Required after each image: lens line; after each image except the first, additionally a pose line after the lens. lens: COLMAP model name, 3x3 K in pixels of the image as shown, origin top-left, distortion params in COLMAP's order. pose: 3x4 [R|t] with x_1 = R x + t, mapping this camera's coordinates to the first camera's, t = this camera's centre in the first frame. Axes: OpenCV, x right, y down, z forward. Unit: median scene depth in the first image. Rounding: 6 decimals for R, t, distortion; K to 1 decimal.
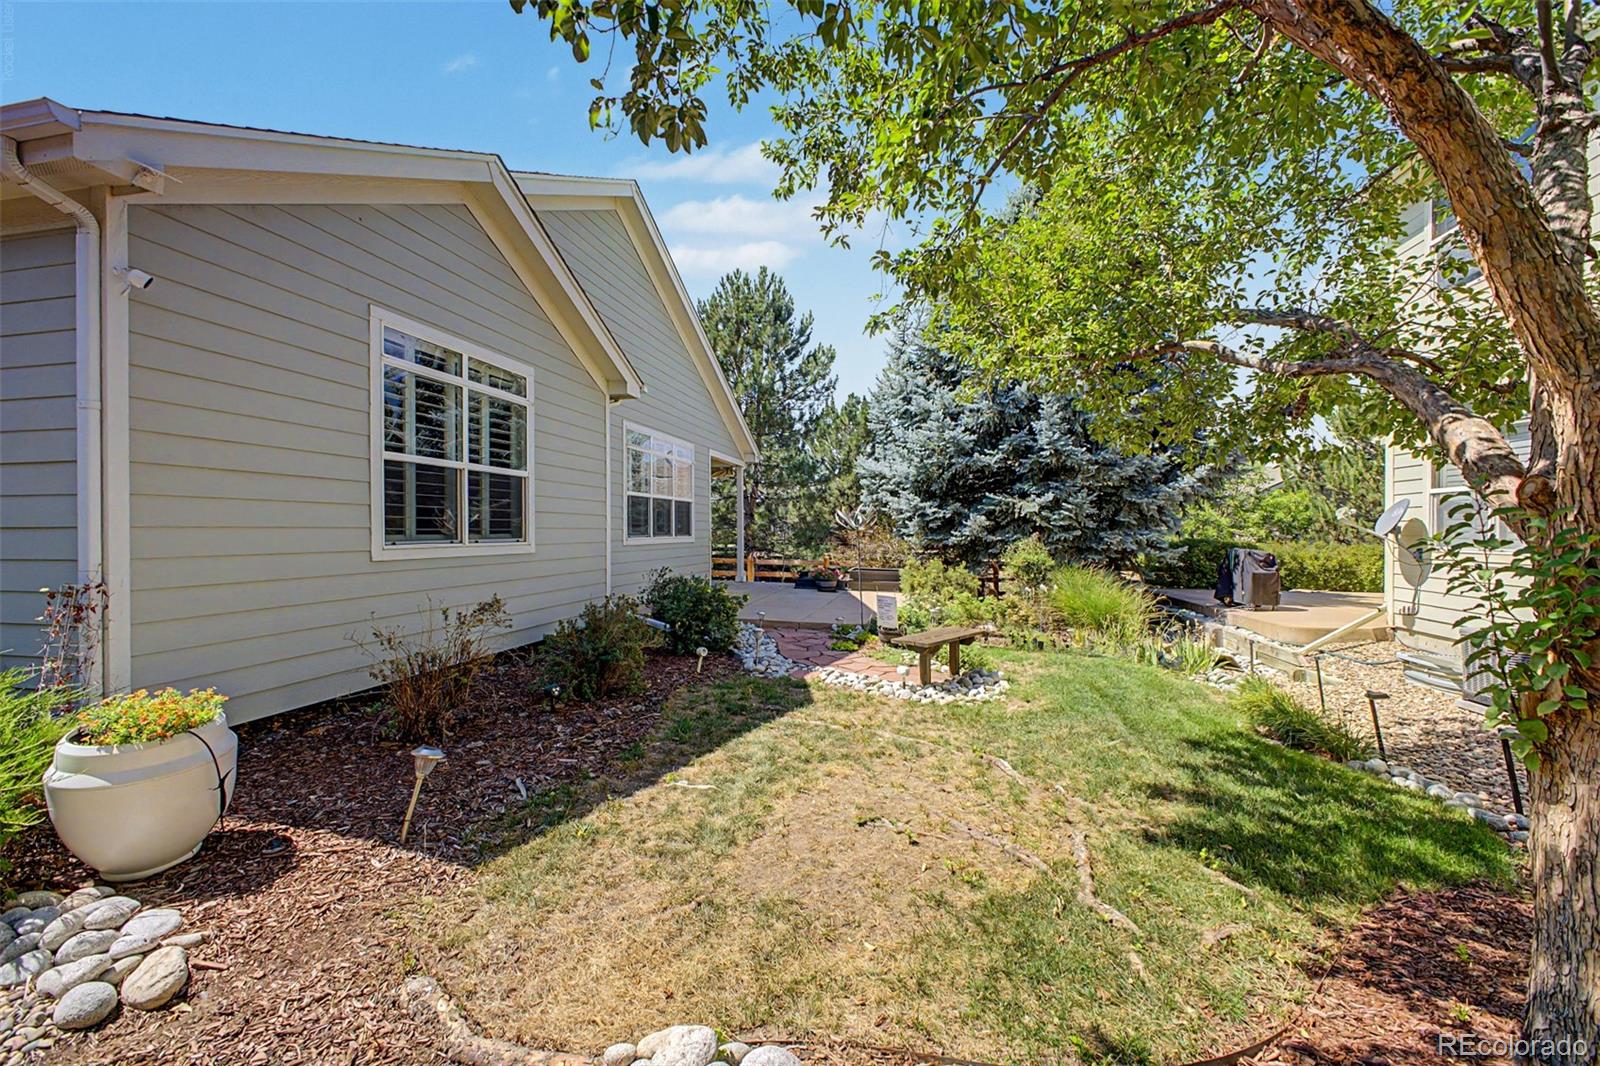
lens RADIAL K [[631.5, 0, 808.5], [0, 631.5, 537.6], [0, 0, 1]] dist [0.021141, -0.005181]
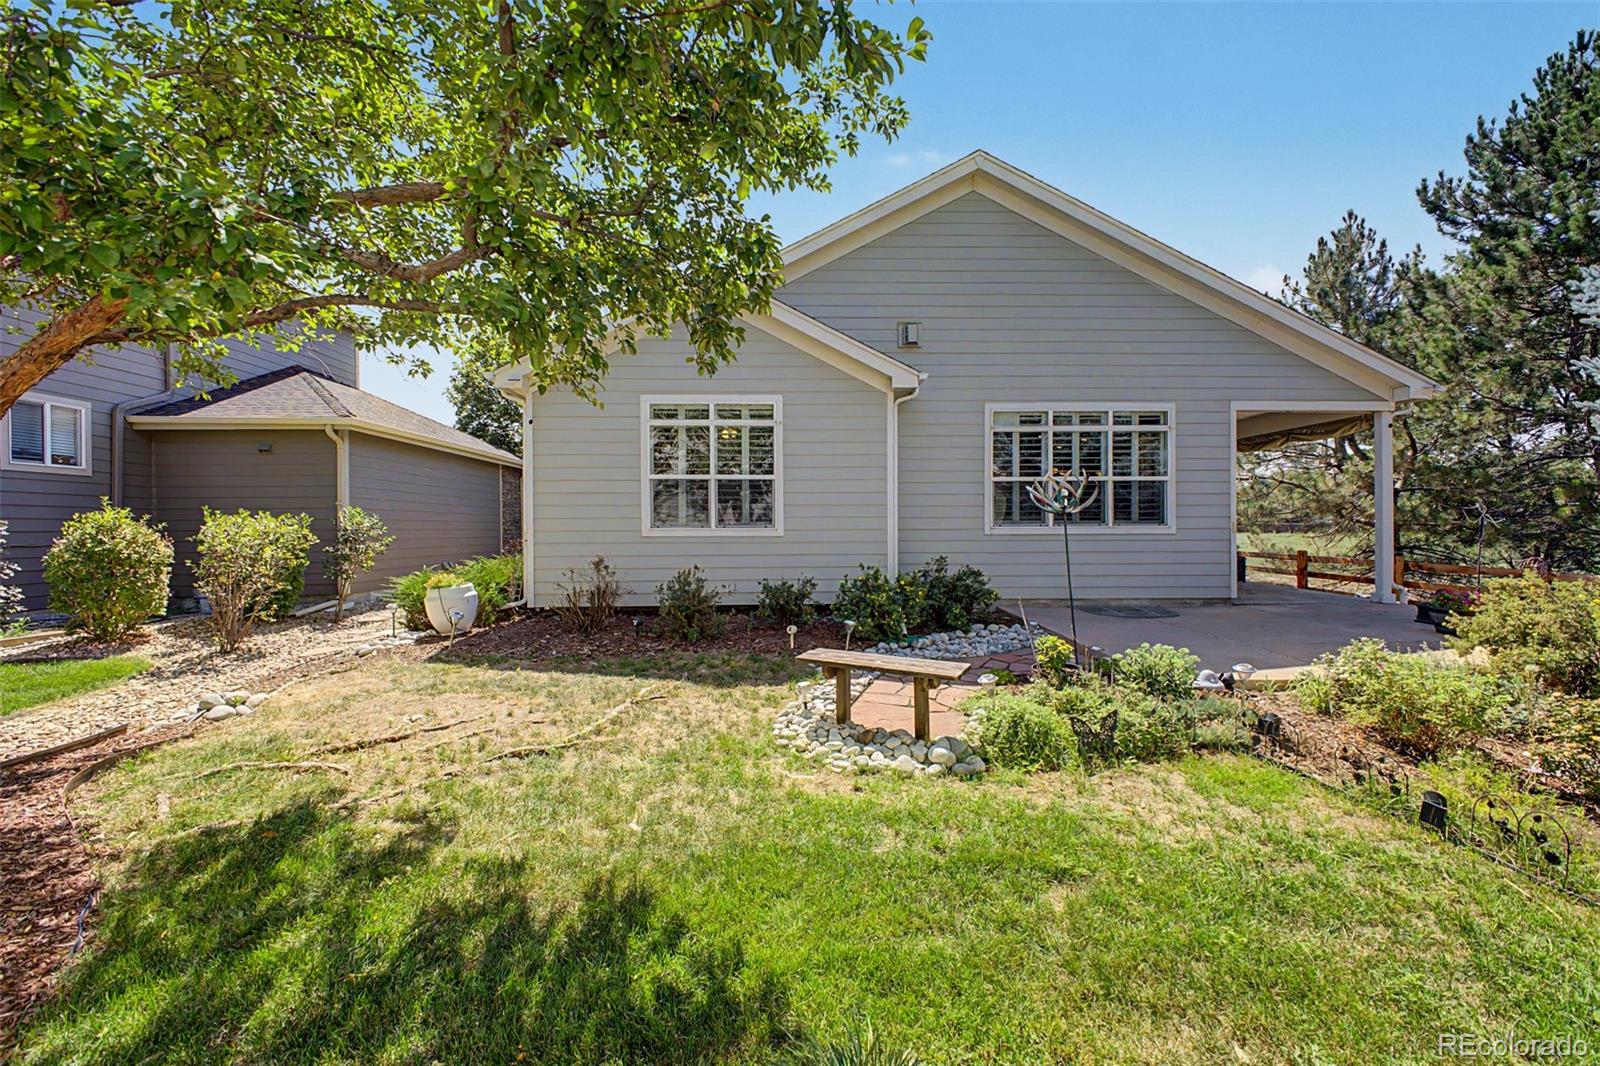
lens RADIAL K [[631.5, 0, 799.7], [0, 631.5, 527.8], [0, 0, 1]] dist [0.021141, -0.005181]
pose [[0.219830, -0.003872, -0.975531, 0.659115], [-0.007426, 0.999957, -0.005642, 0.009992], [0.975510, 0.008485, 0.219791, 0.587098]]
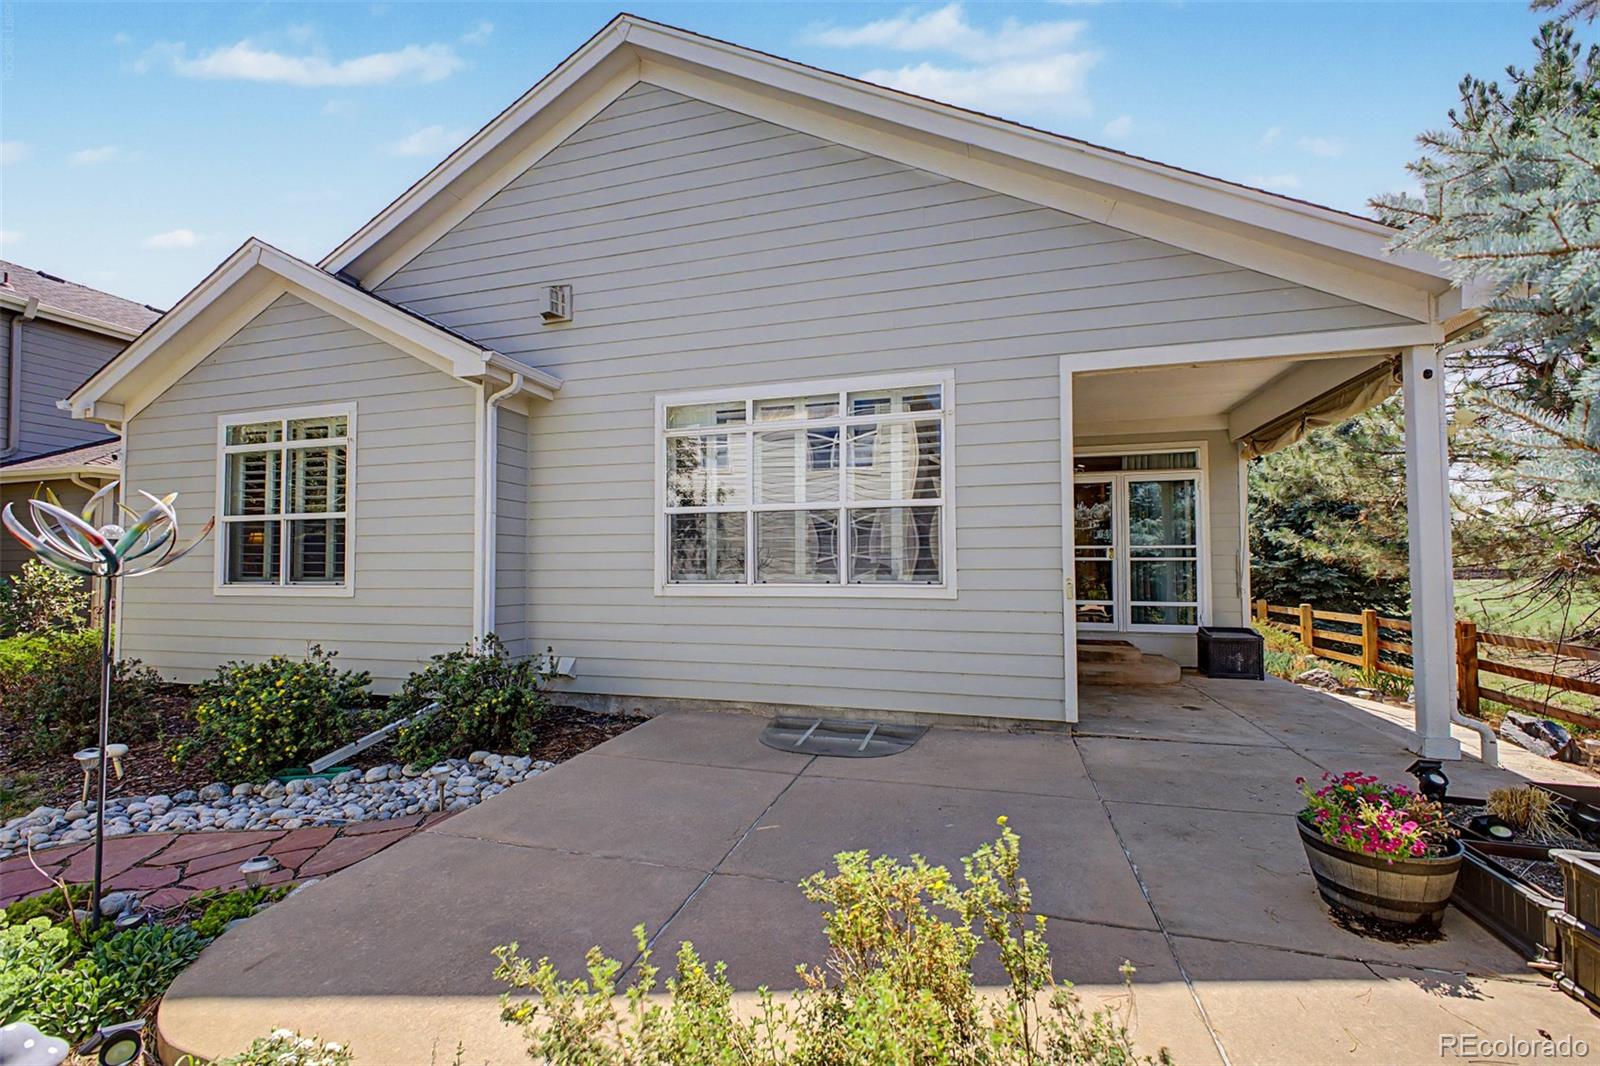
lens RADIAL K [[631.5, 0, 806.9], [0, 631.5, 545.8], [0, 0, 1]] dist [0.021141, -0.005181]
pose [[-0.078868, -0.045363, -0.995852, 0.352666], [-0.010247, 0.998948, -0.044692, -0.013263], [0.996832, 0.006679, -0.079250, 1.365571]]
